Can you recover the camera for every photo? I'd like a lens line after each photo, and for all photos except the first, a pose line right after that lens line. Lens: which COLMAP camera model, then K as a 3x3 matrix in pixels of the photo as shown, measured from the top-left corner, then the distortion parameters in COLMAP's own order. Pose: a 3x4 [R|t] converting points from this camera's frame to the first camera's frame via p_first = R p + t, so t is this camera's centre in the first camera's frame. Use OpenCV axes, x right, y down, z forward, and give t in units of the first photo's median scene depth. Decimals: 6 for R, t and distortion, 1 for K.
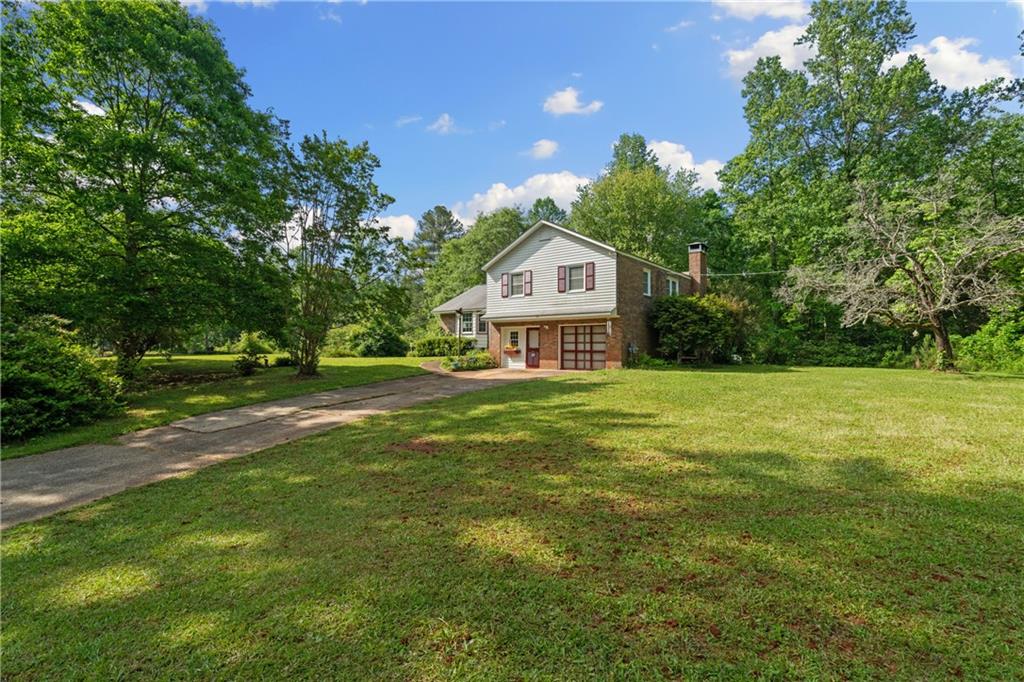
lens RADIAL K [[468.0, 0, 513.9], [0, 468.0, 329.6], [0, 0, 1]] dist [-0.002439, -0.000590]
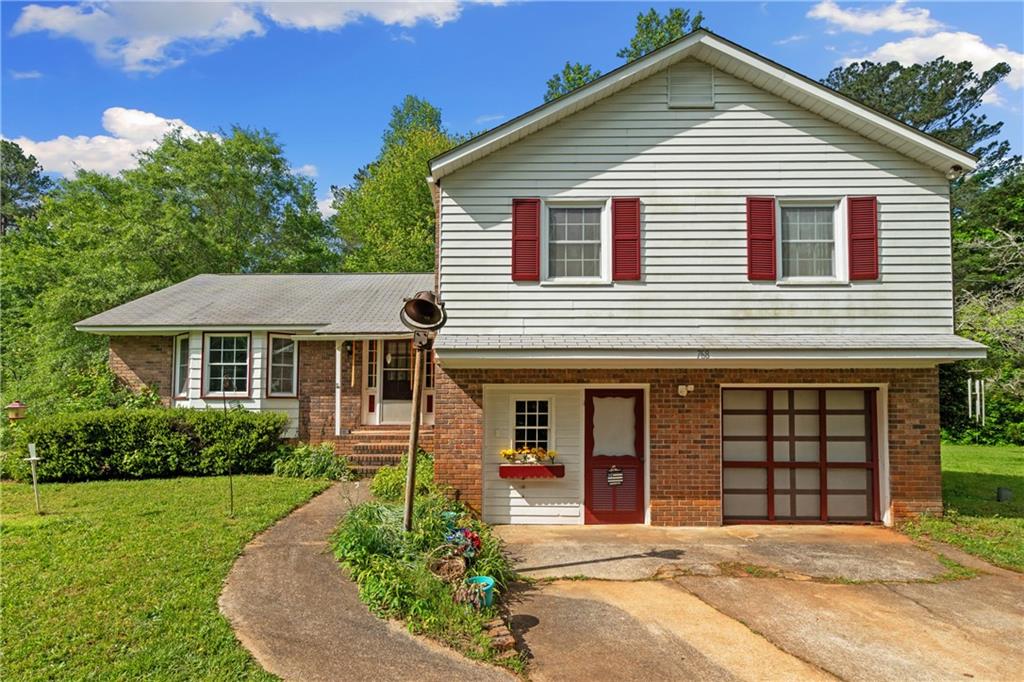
lens RADIAL K [[496.8, 0, 494.8], [0, 496.8, 379.6], [0, 0, 1]] dist [-0.004150, 0.000237]
pose [[0.786199, 0.024822, 0.617474, -0.237991], [-0.021652, 0.999686, -0.012618, -0.005441], [-0.617594, -0.003450, 0.786490, 0.839615]]
